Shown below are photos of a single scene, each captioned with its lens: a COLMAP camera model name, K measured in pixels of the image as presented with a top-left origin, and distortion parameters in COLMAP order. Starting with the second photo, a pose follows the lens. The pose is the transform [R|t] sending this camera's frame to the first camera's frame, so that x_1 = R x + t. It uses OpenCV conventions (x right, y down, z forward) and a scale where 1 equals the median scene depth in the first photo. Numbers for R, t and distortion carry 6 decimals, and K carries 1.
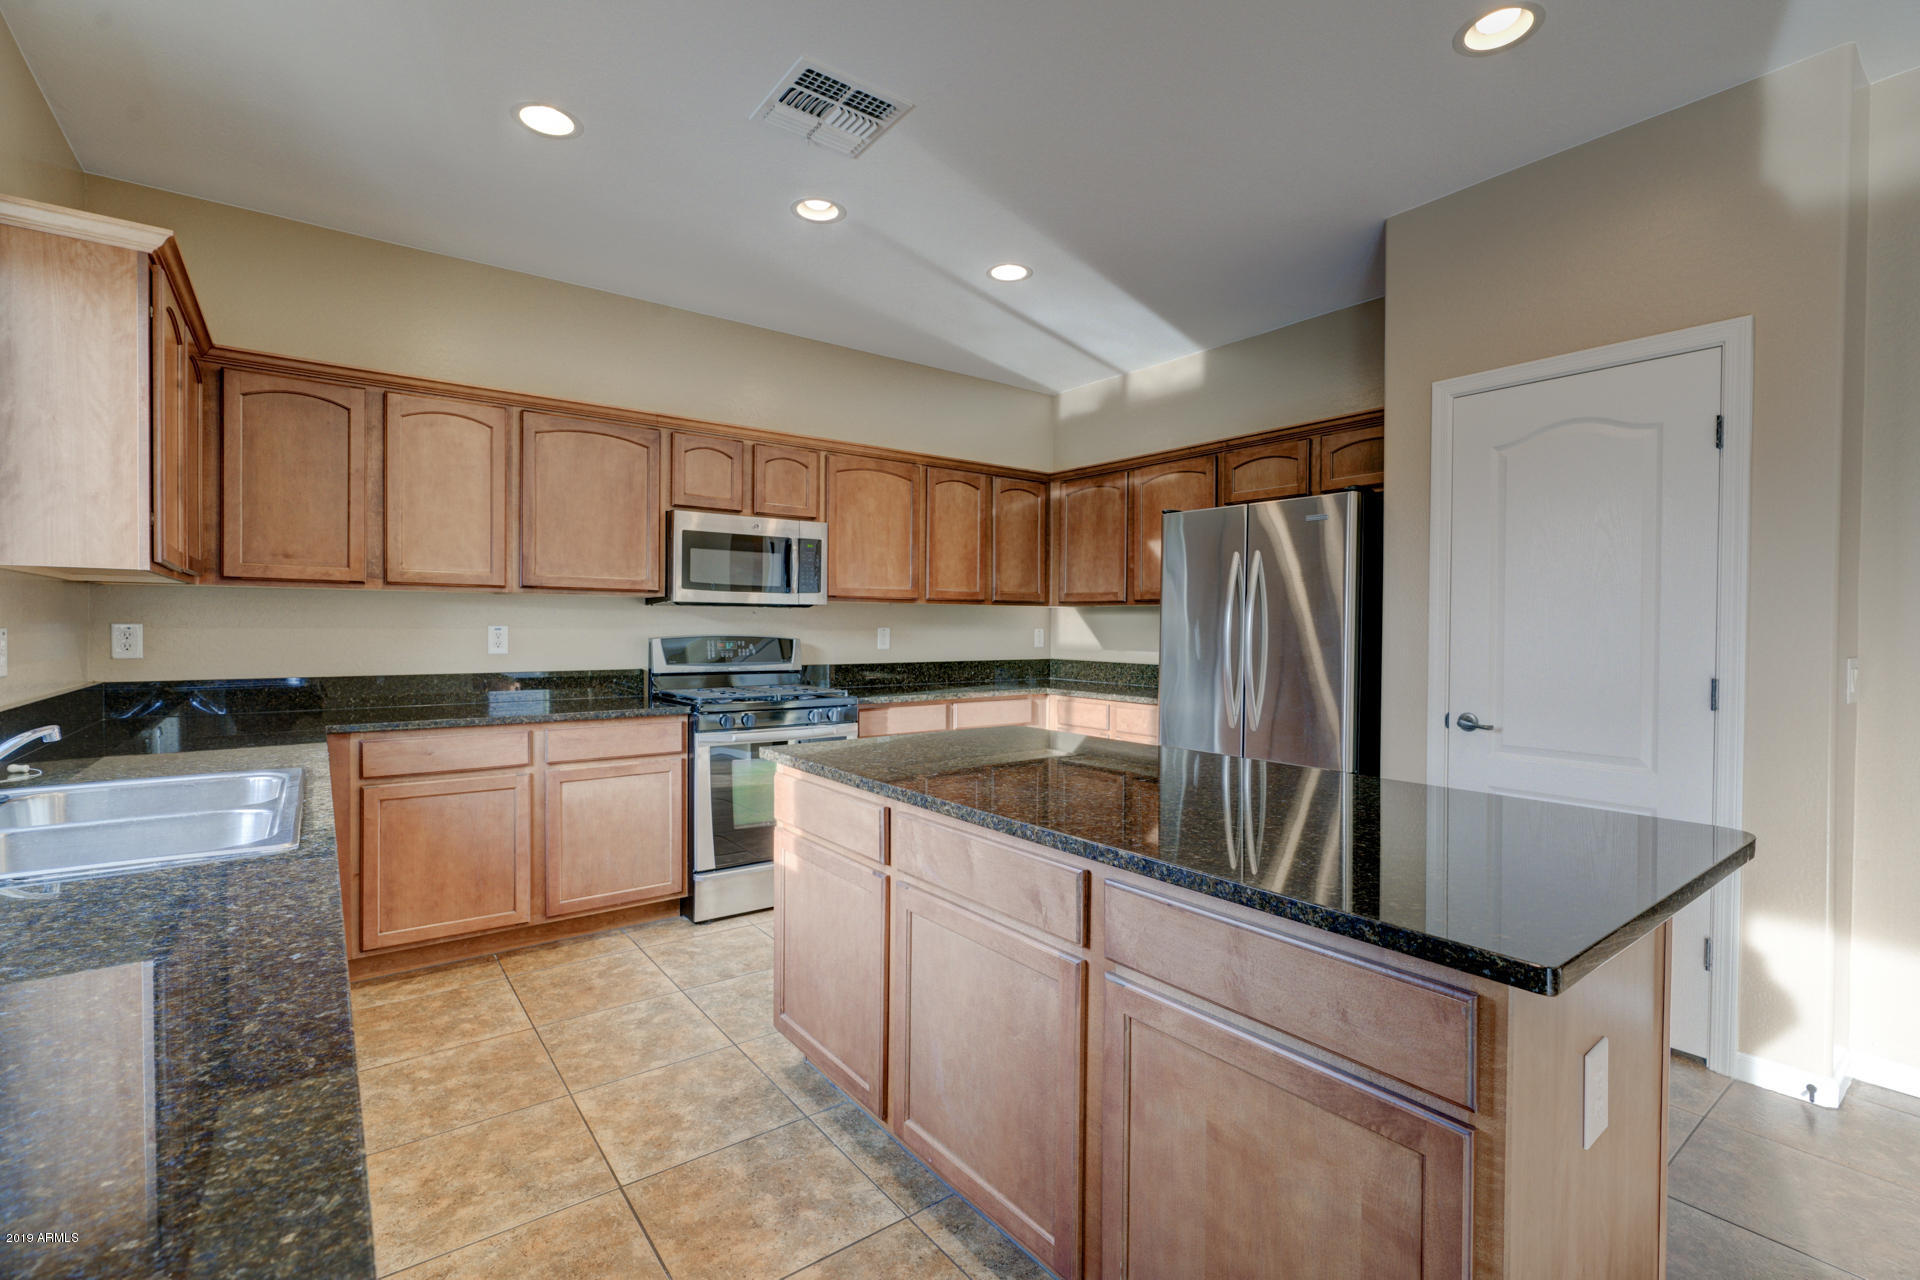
lens RADIAL K [[864.3, 0, 951.2], [0, 864.3, 636.7], [0, 0, 1]] dist [-0.009866, 0.002389]
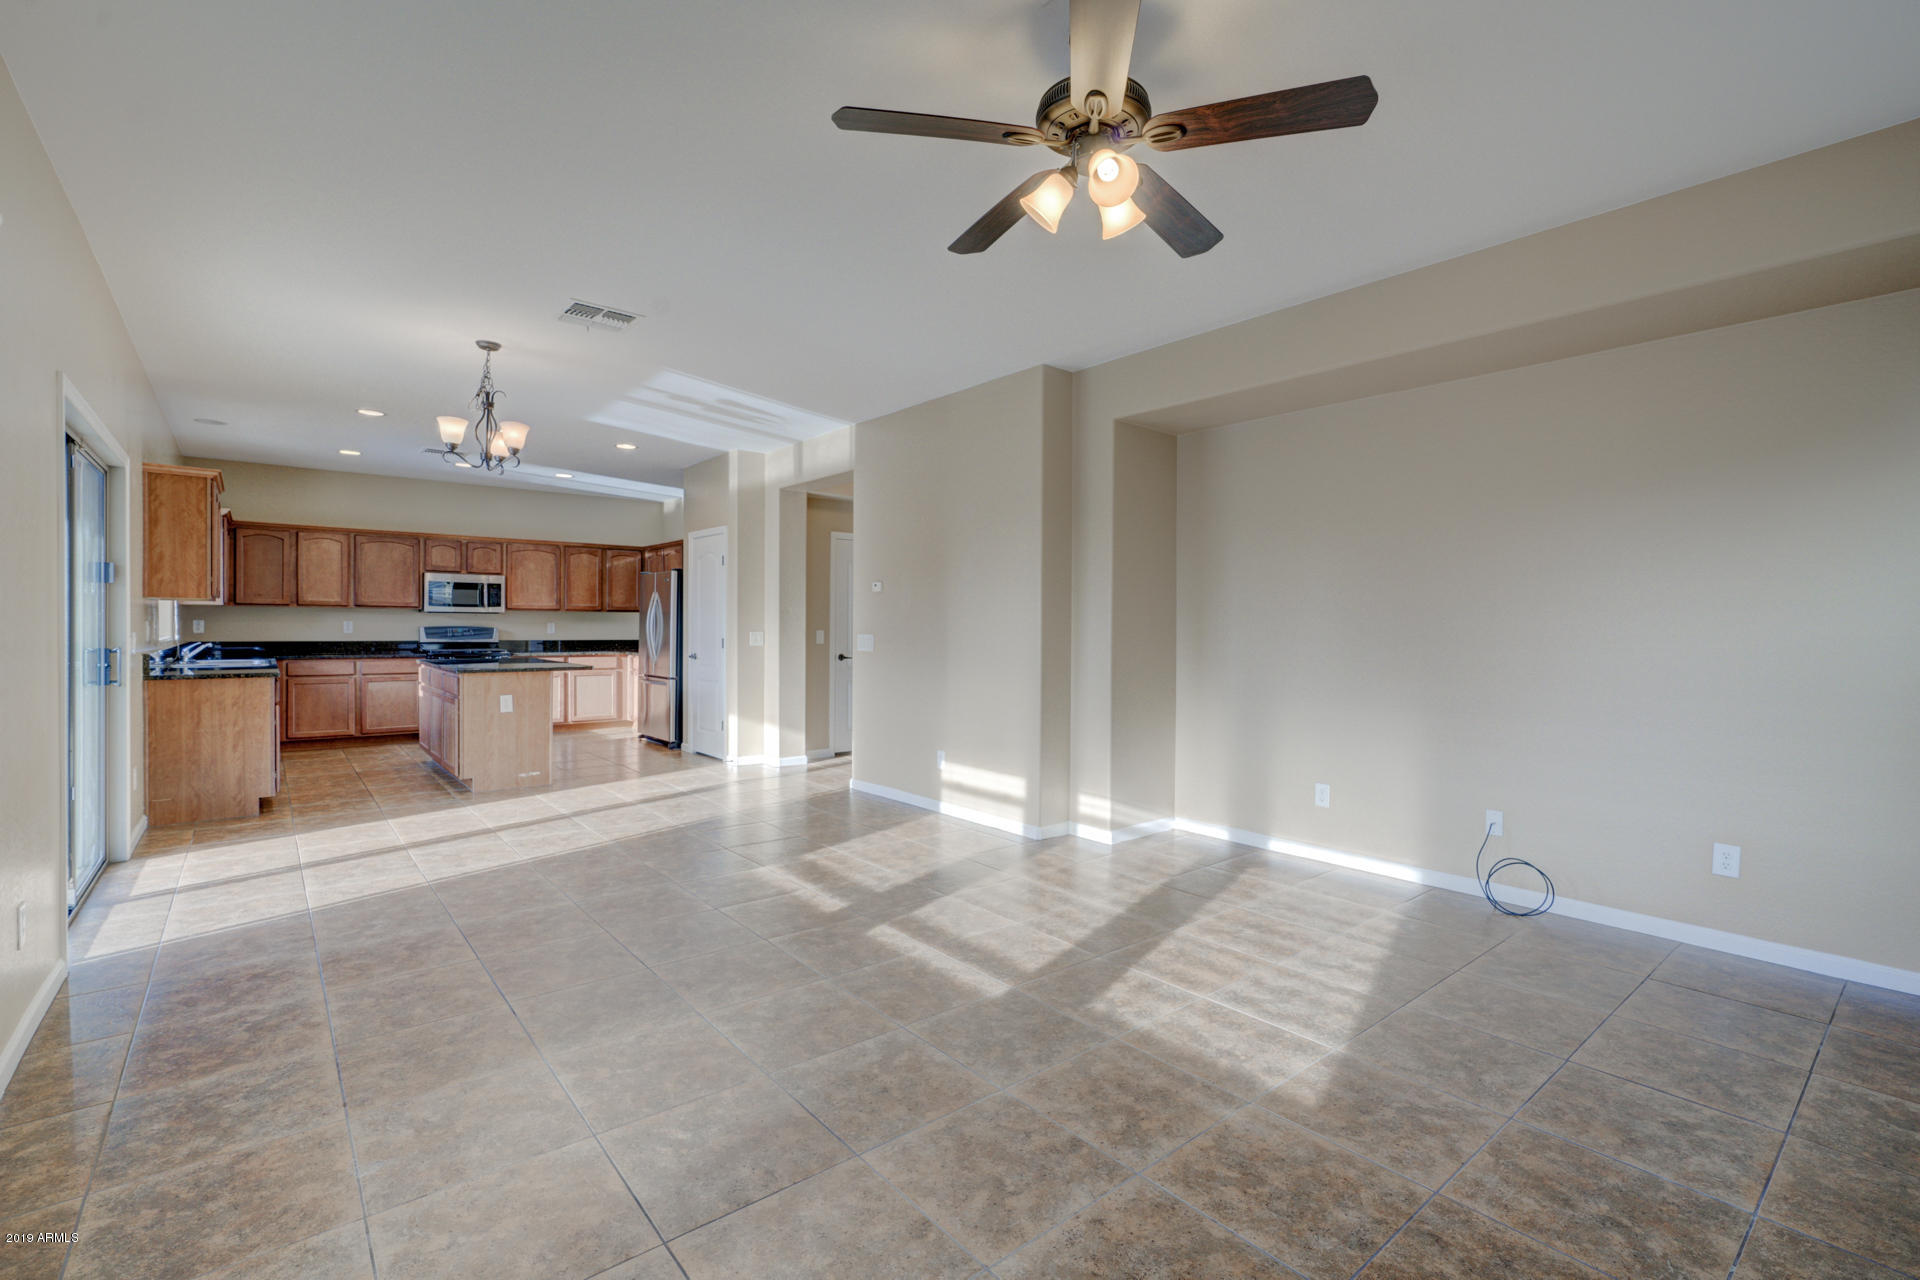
lens RADIAL K [[864.3, 0, 954.1], [0, 864.3, 640.4], [0, 0, 1]] dist [-0.009866, 0.002389]
pose [[0.999336, 0.001802, 0.036391, 1.047789], [-0.001978, 0.999987, 0.004791, 0.025113], [-0.036382, -0.004860, 0.999326, -1.422441]]
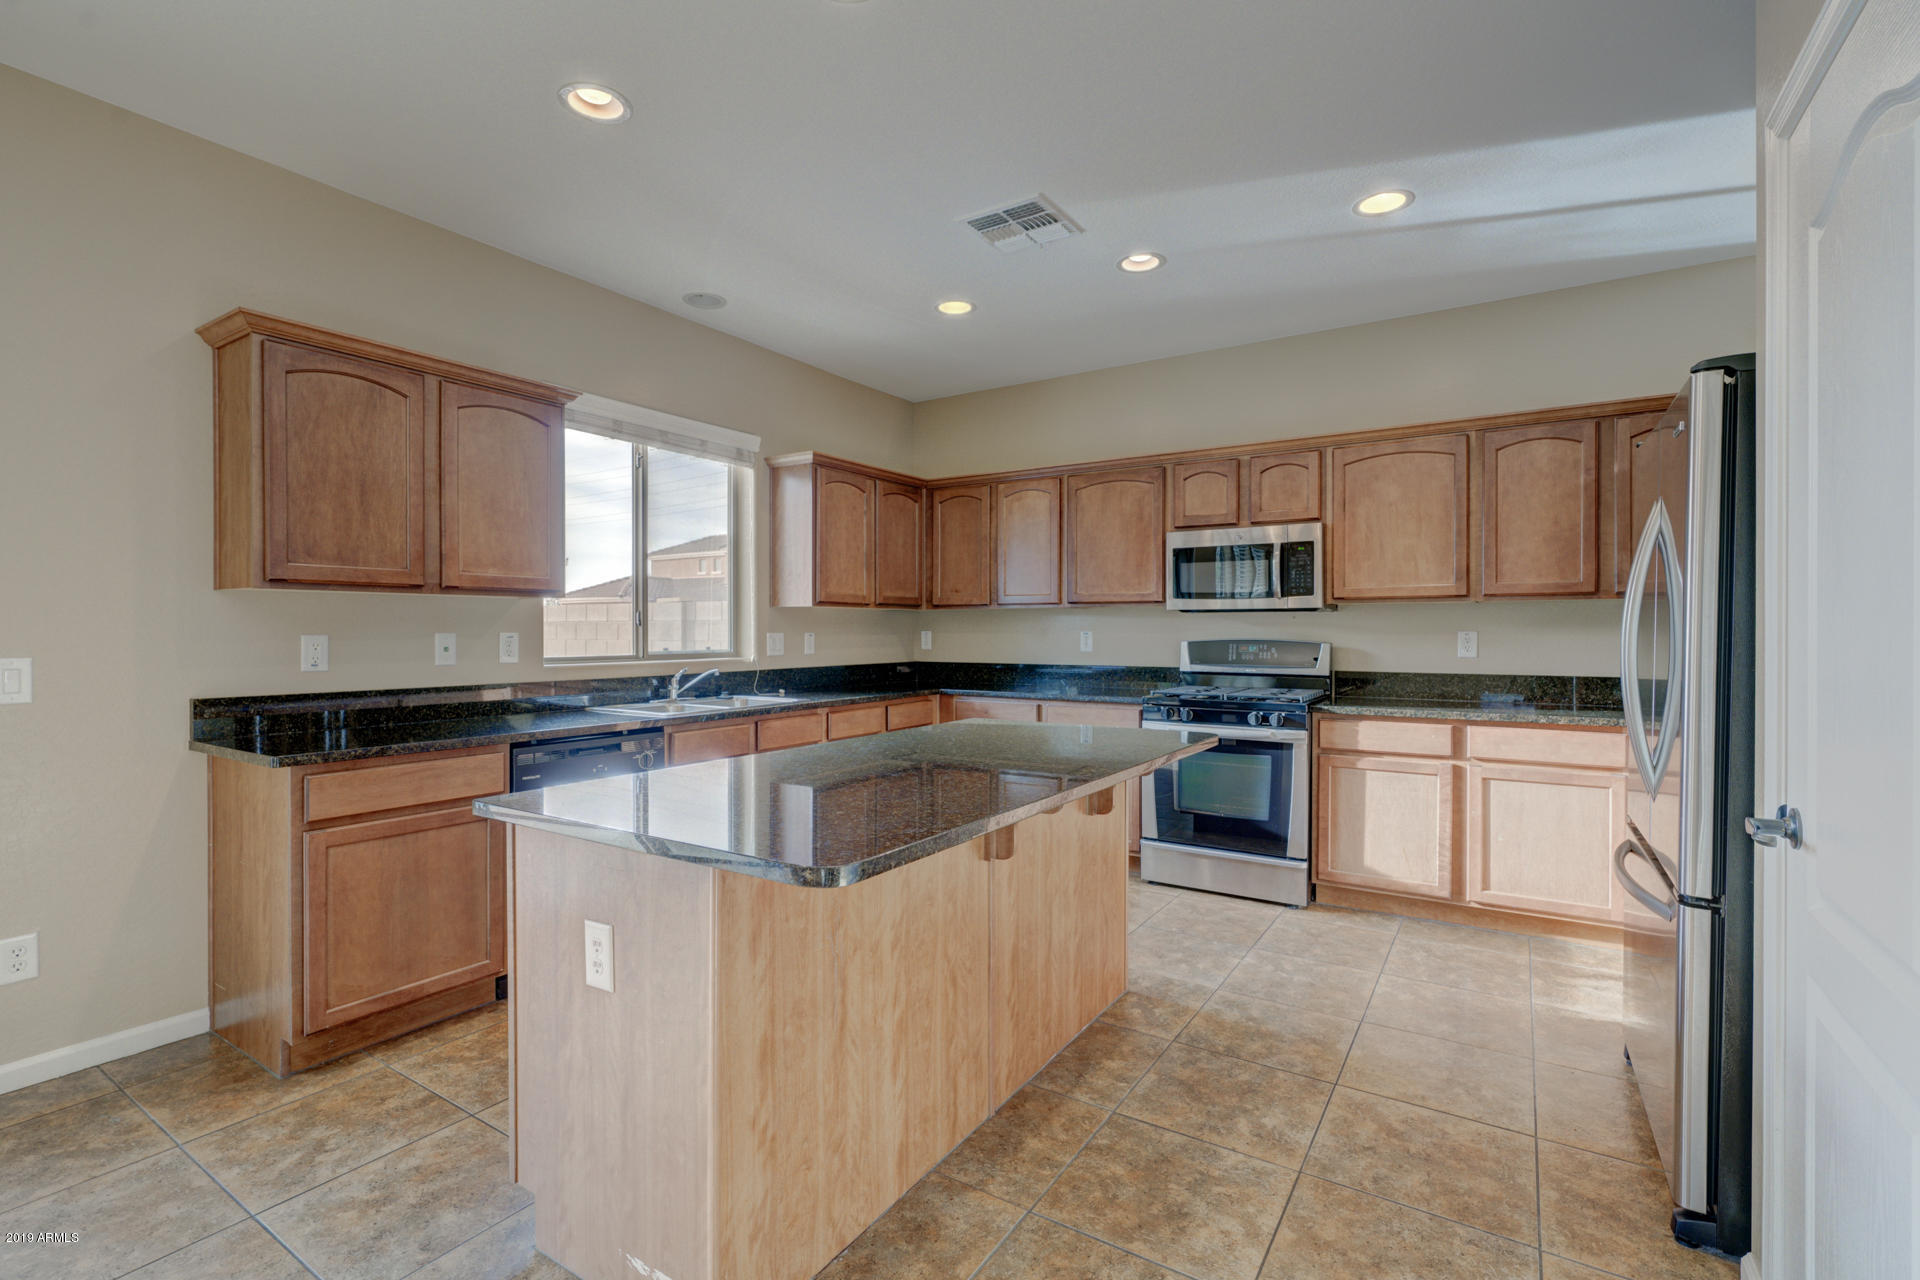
lens RADIAL K [[864.3, 0, 958.8], [0, 864.3, 632.5], [0, 0, 1]] dist [-0.009866, 0.002389]
pose [[0.338322, -0.001066, -0.941030, 0.694179], [-0.007335, 0.999966, -0.003769, -0.003265], [0.941002, 0.008178, 0.338303, 0.331462]]
